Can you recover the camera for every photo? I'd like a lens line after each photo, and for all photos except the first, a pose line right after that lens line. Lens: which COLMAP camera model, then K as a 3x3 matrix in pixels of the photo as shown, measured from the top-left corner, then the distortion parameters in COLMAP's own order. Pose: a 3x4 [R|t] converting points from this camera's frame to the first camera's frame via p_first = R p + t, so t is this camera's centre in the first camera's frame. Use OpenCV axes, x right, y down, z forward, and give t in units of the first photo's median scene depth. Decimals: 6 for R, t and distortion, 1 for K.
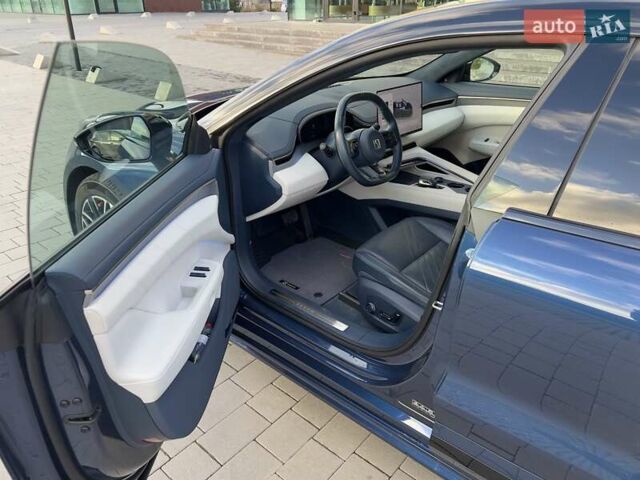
lens RADIAL K [[491.8, 0, 320.0], [0, 491.8, 240.0], [0, 0, 1]] dist [0.008376, 0.000016]
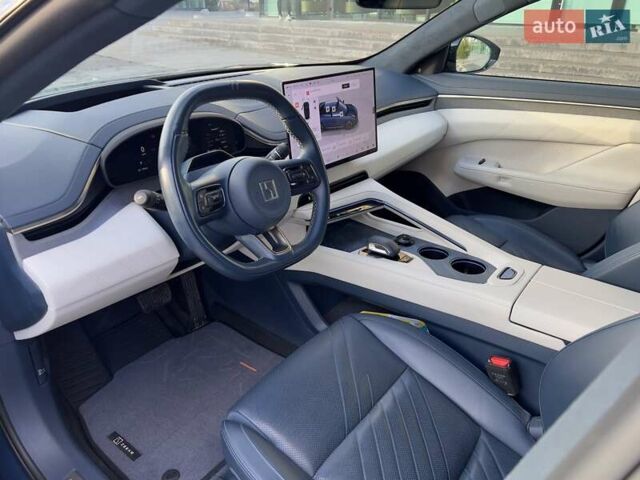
lens RADIAL K [[481.6, 0, 320.0], [0, 481.6, 240.0], [0, 0, 1]] dist [0.061515, -0.063687]
pose [[0.999534, -0.005971, 0.029940, 0.114710], [0.005993, 0.999982, -0.000655, -0.110599], [-0.029936, 0.000835, 0.999551, 0.400954]]
